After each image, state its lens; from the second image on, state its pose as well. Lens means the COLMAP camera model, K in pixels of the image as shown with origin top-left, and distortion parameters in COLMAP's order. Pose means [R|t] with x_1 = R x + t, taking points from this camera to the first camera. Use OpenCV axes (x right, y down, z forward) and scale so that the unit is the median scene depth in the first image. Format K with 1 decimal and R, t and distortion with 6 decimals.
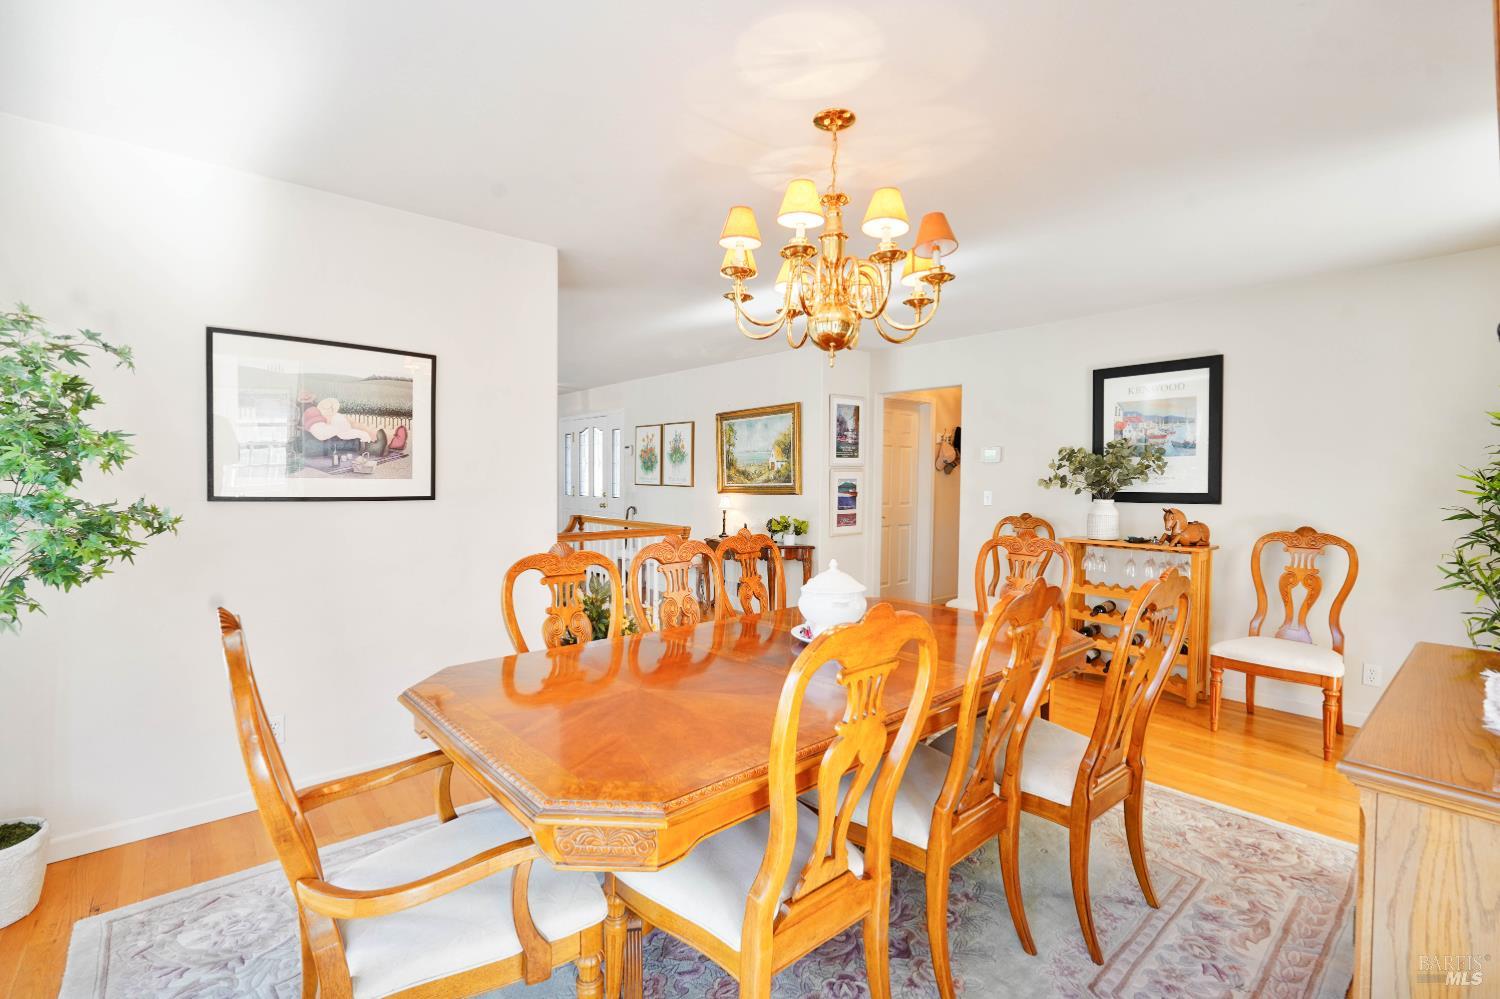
lens RADIAL K [[679.7, 0, 752.2], [0, 679.7, 504.6], [0, 0, 1]] dist [-0.013077, 0.007943]
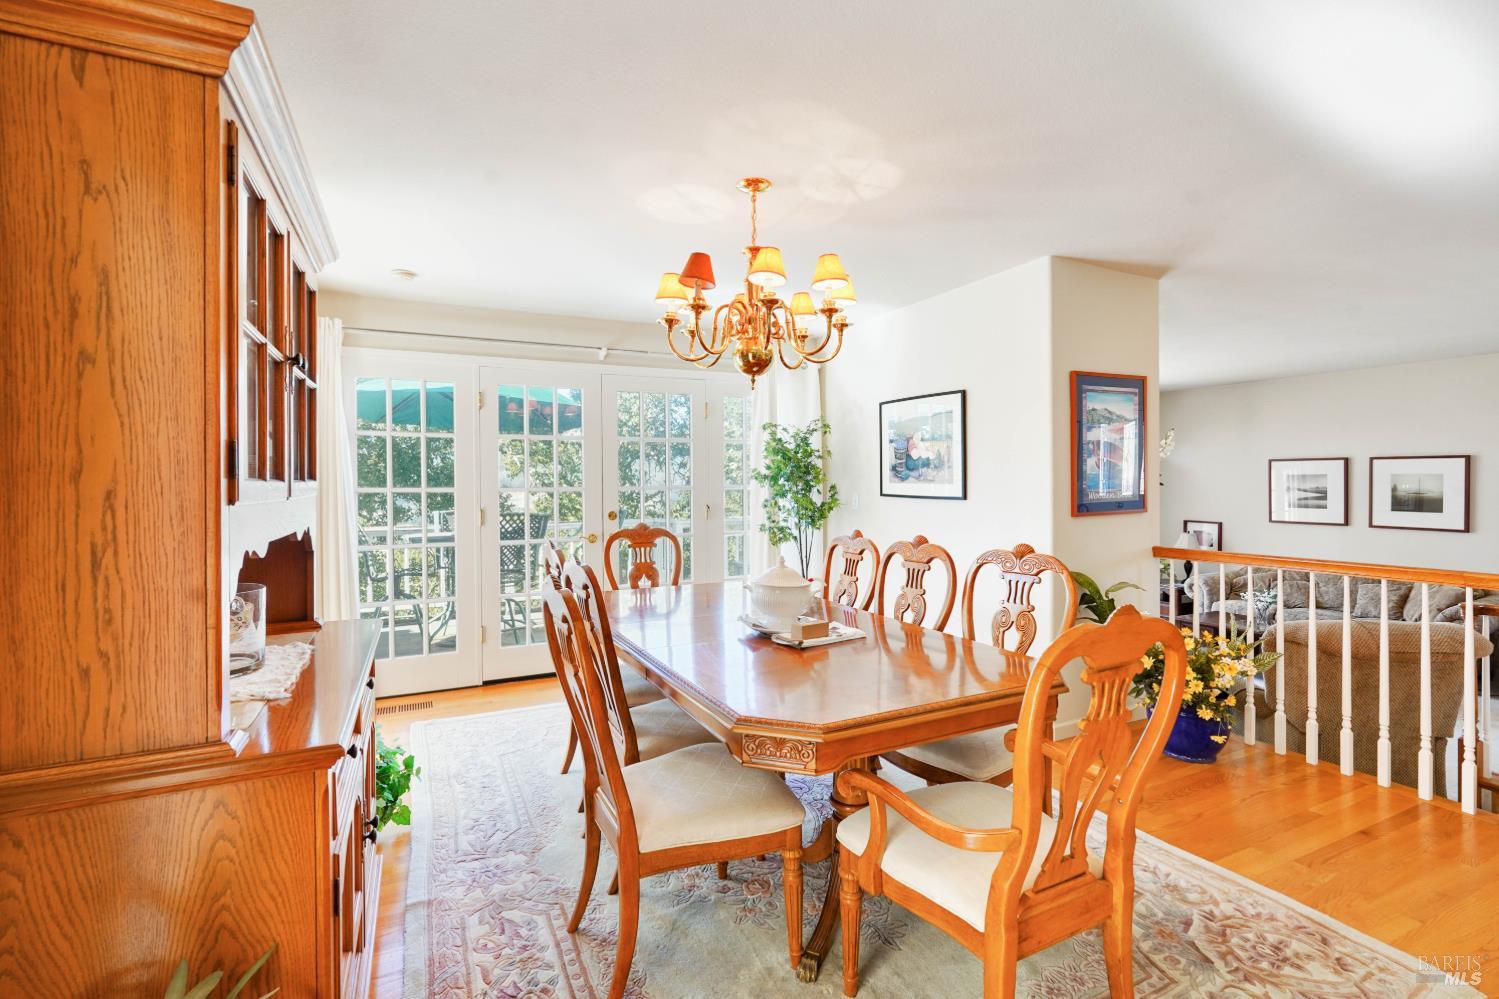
lens RADIAL K [[679.2, 0, 742.3], [0, 679.2, 490.6], [0, 0, 1]] dist [-0.013077, 0.007943]
pose [[-0.265716, 0.004977, -0.964038, 1.185714], [-0.034064, 0.999314, 0.014548, -0.036854], [0.963449, 0.036705, -0.265365, 1.211357]]
